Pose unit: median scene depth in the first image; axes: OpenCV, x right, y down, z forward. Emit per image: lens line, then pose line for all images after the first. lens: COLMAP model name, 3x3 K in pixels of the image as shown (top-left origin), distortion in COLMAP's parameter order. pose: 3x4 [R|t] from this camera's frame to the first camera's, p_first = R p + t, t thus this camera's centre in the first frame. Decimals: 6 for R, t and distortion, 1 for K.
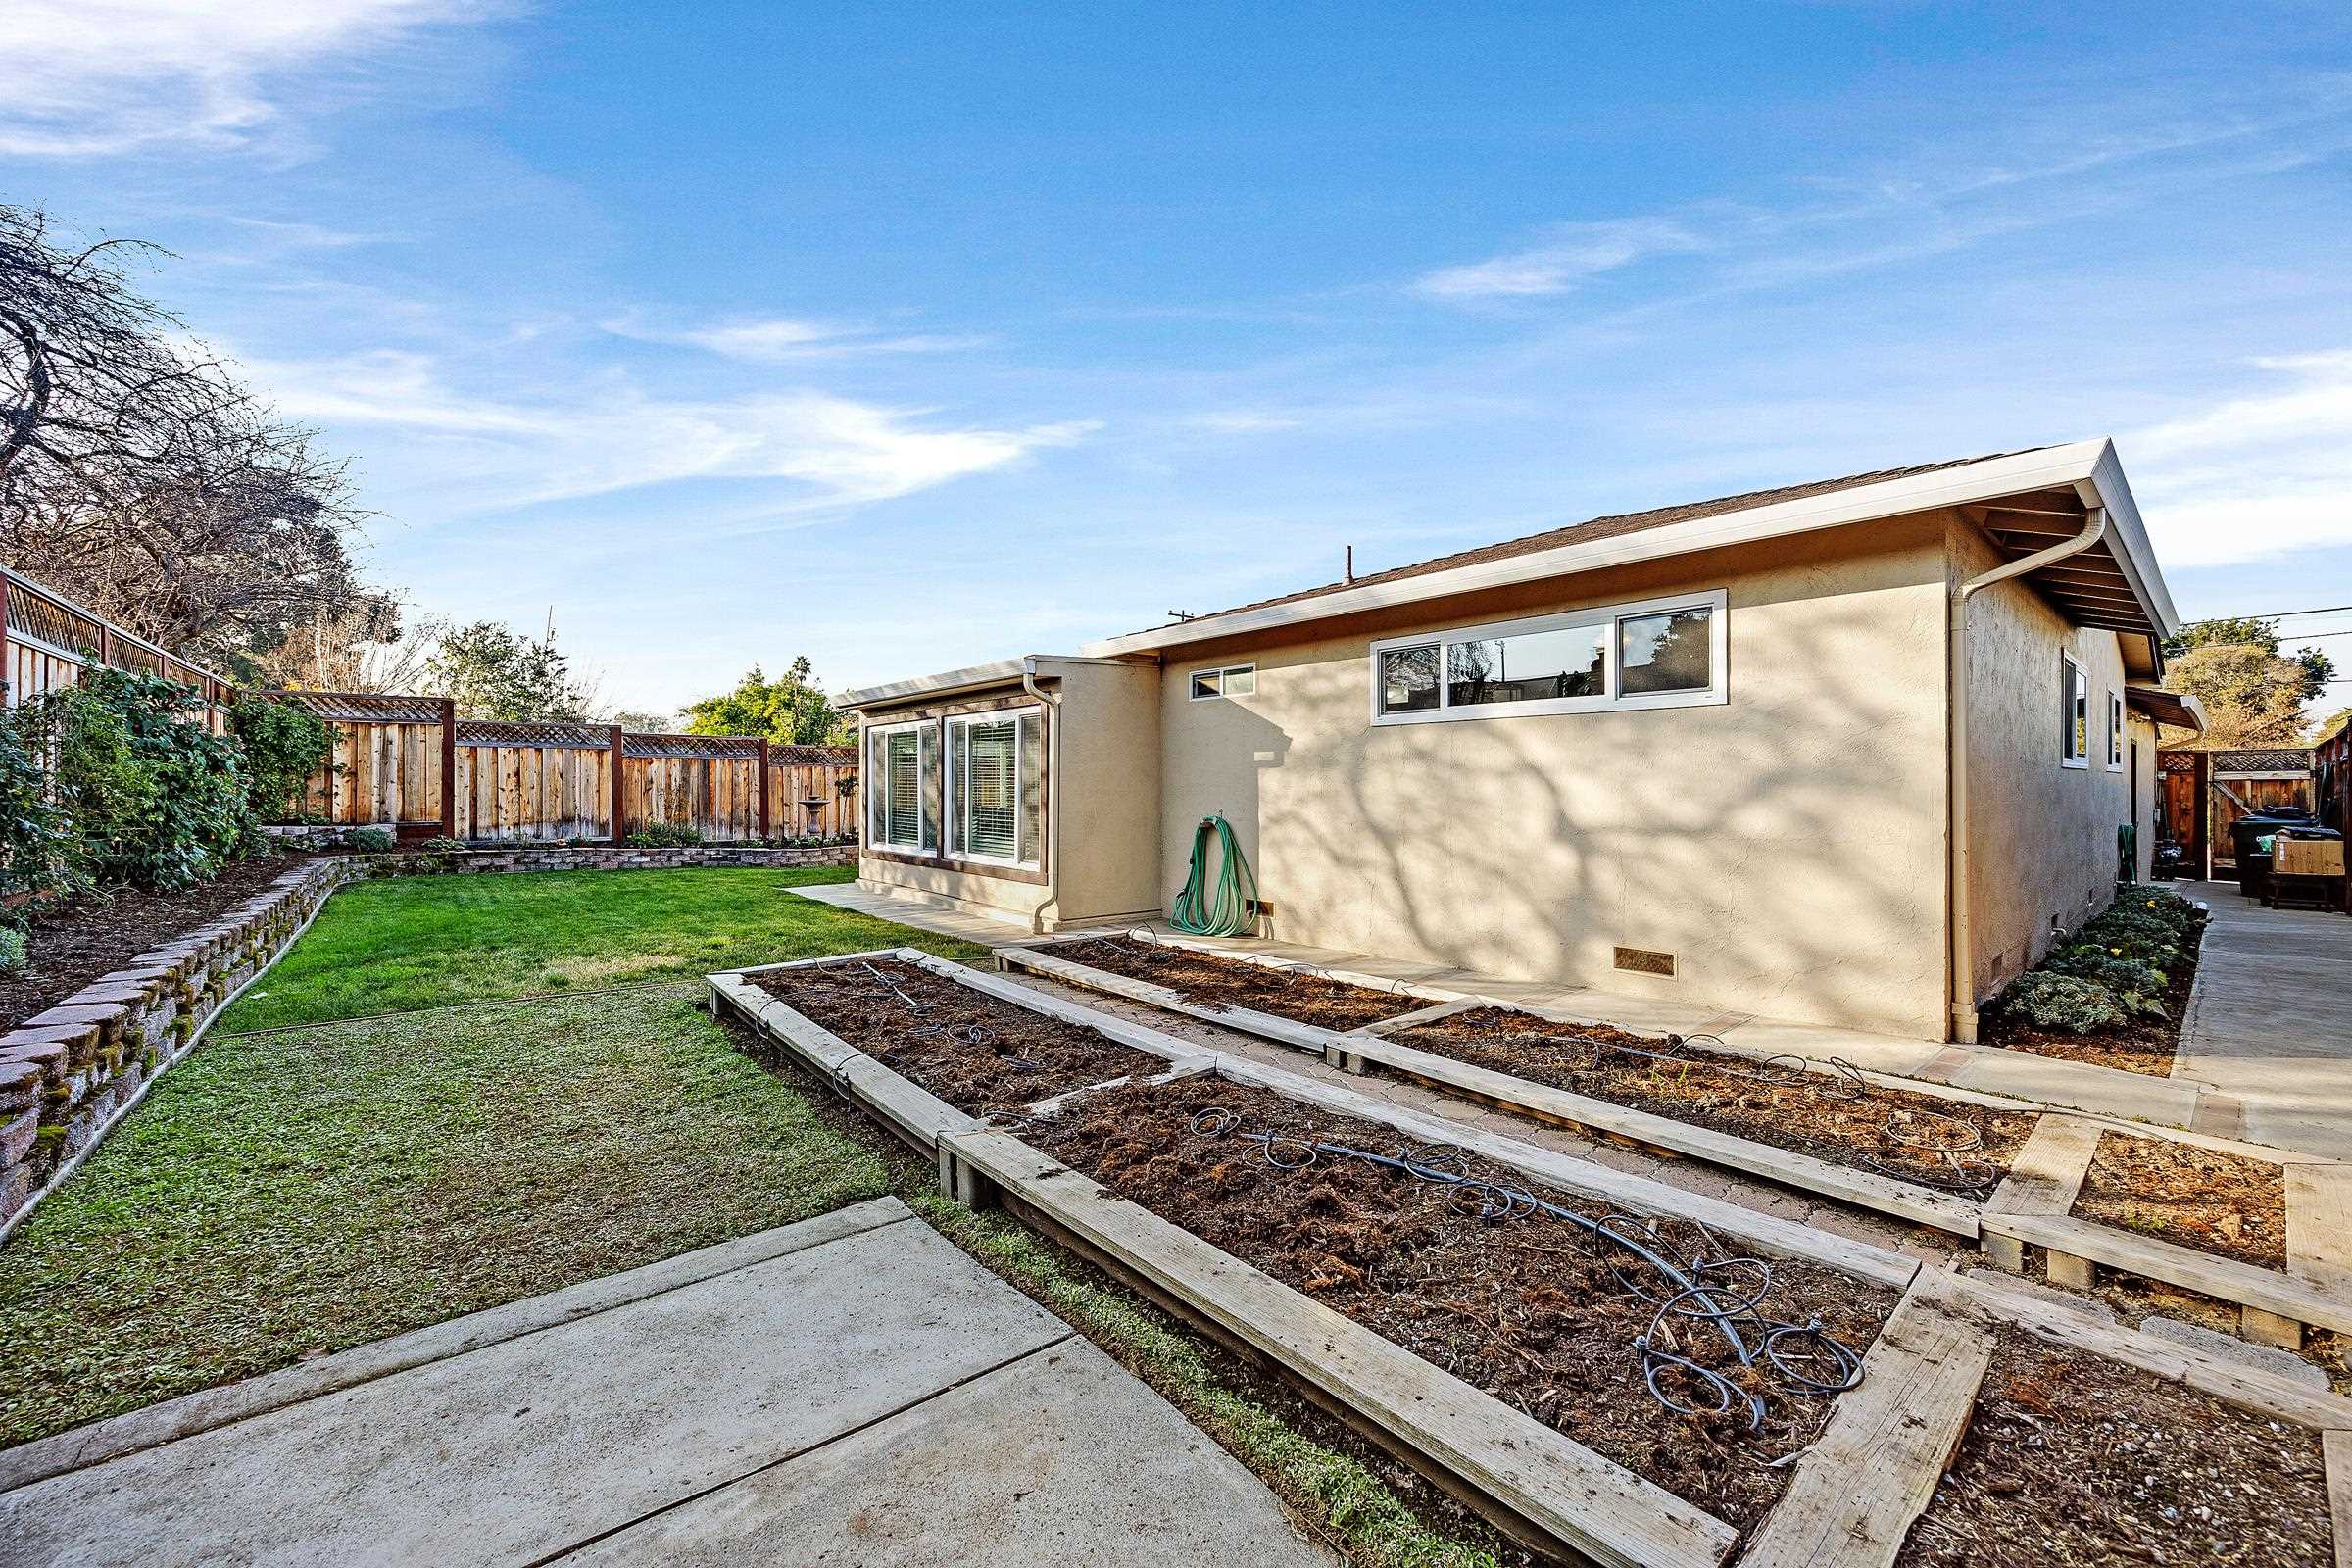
lens RADIAL K [[904.0, 0, 1174.1], [0, 904.0, 782.9], [0, 0, 1]] dist [0.001091, -0.000205]
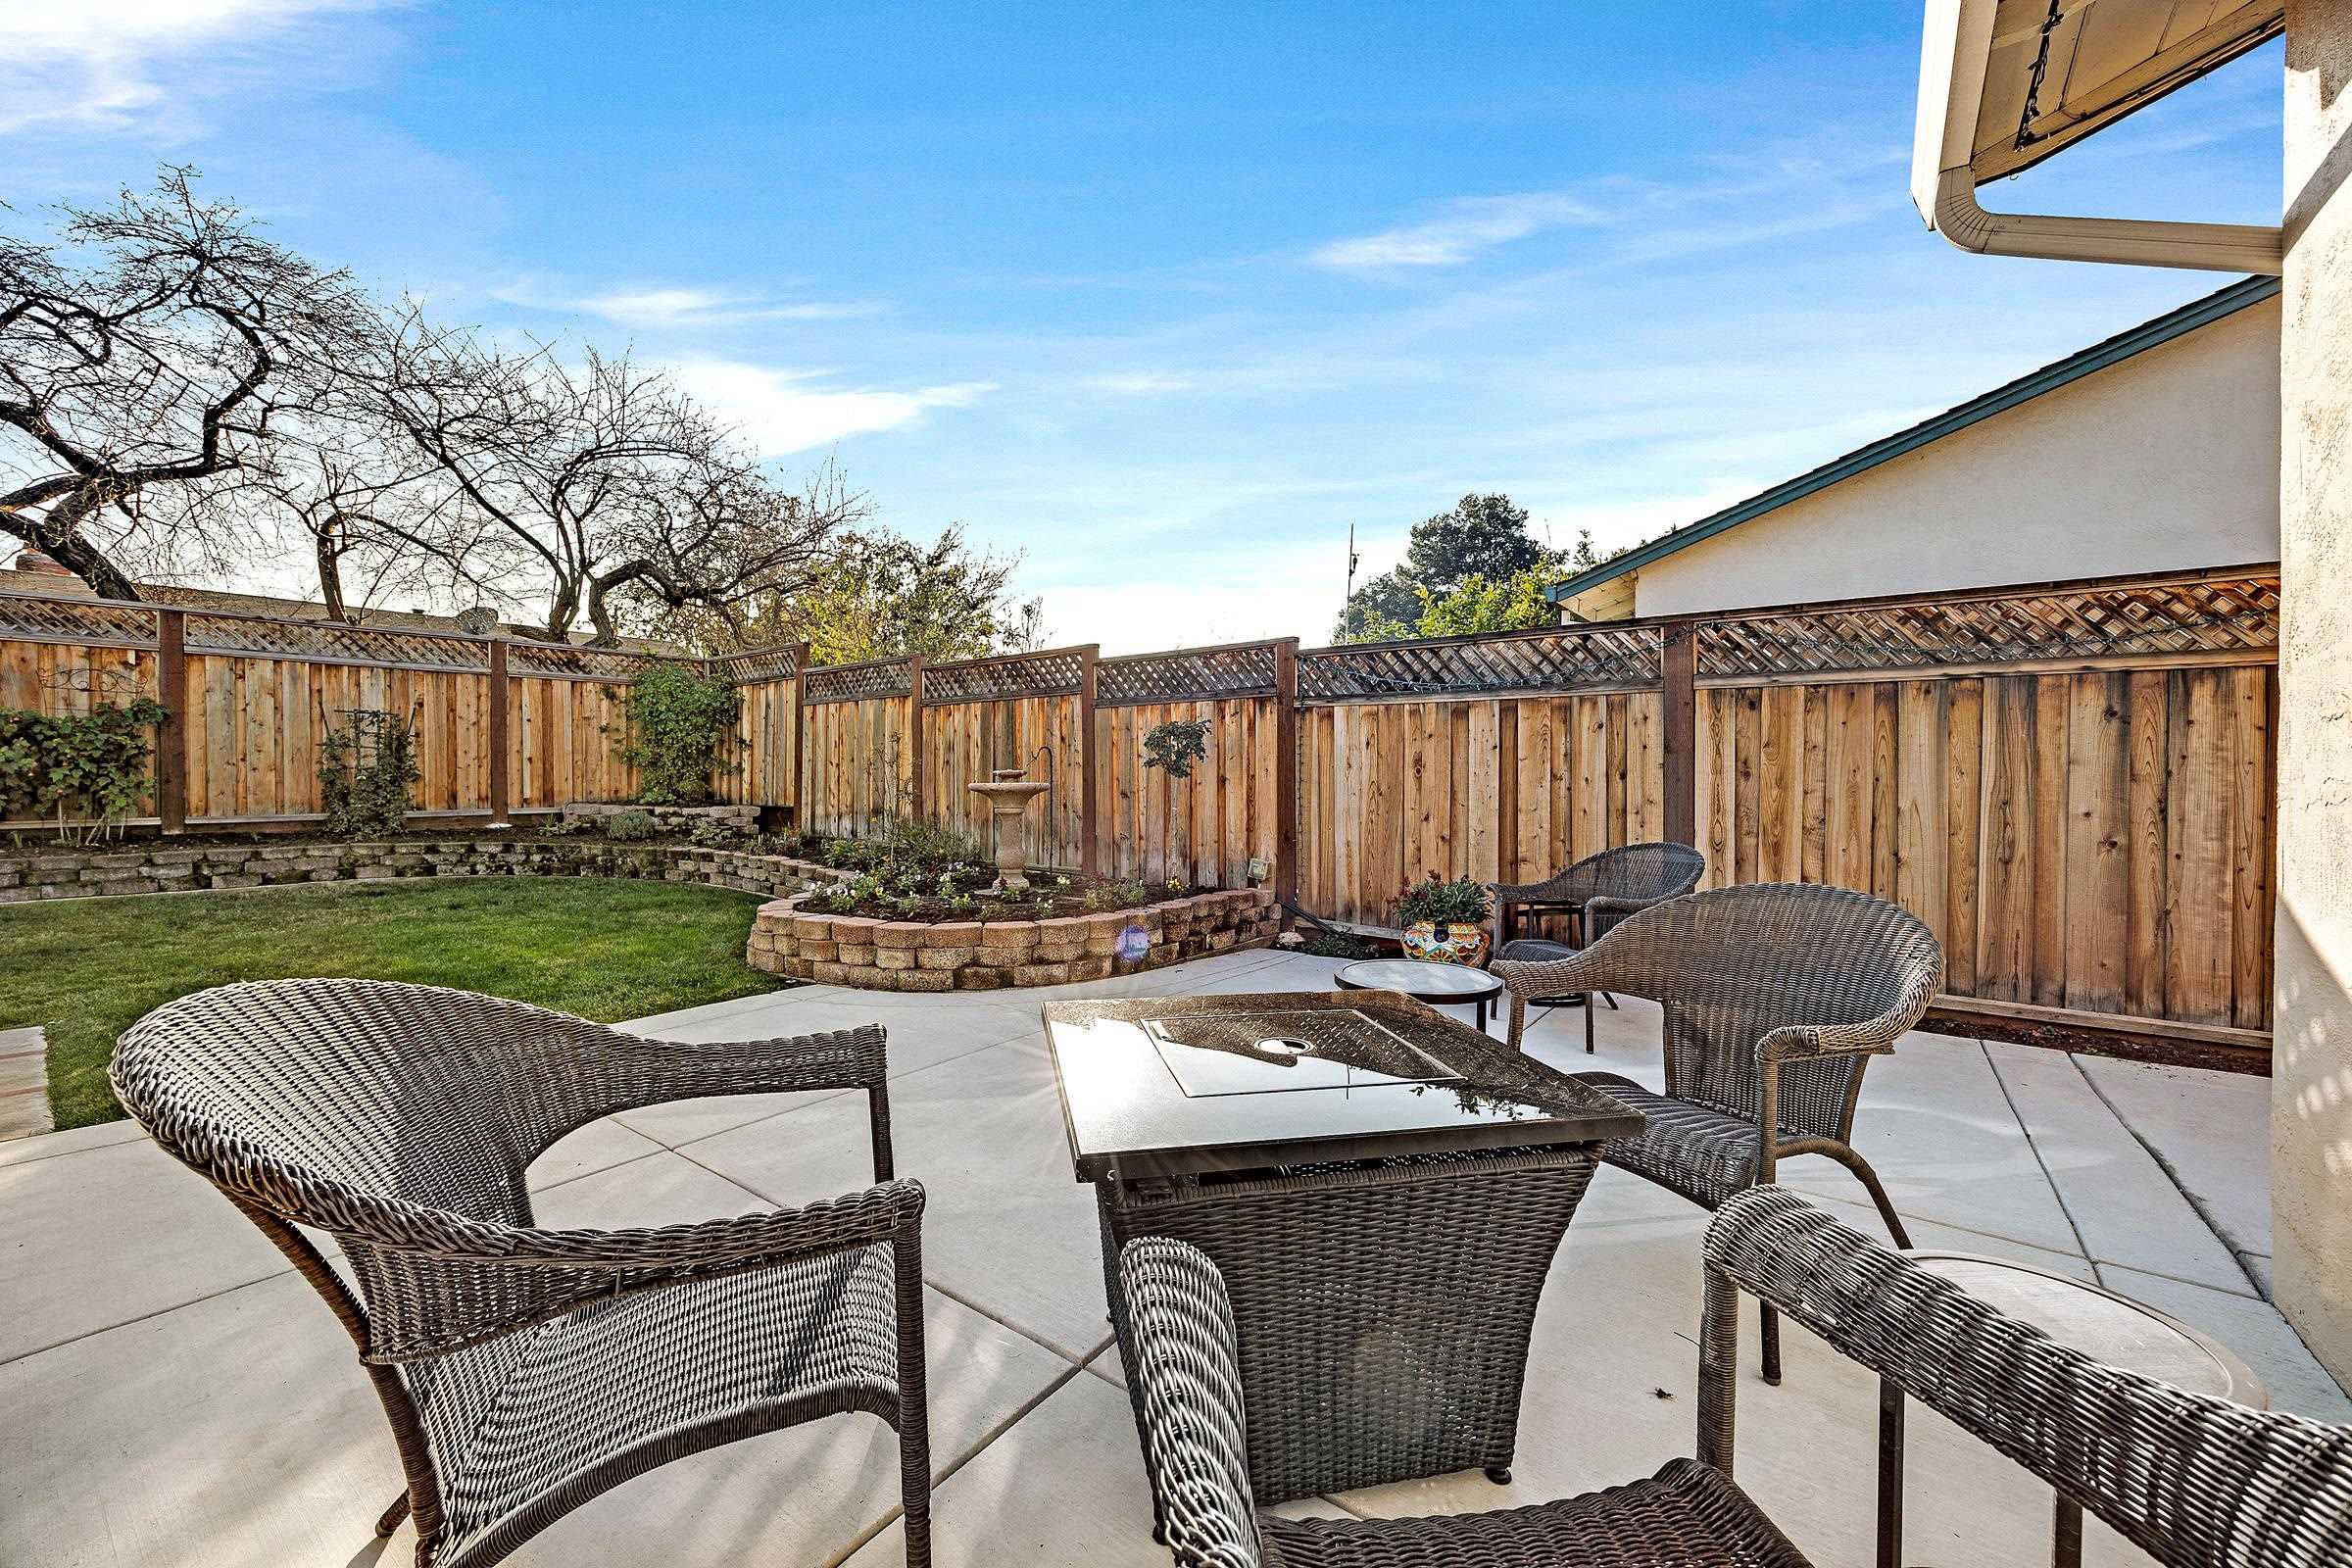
lens RADIAL K [[904.0, 0, 1176.1], [0, 904.0, 784.3], [0, 0, 1]] dist [0.001091, -0.000205]
pose [[0.220314, 0.005479, -0.975414, -0.005158], [0.000092, 0.999984, 0.005638, 0.019569], [0.975429, -0.001332, 0.220310, 1.123523]]
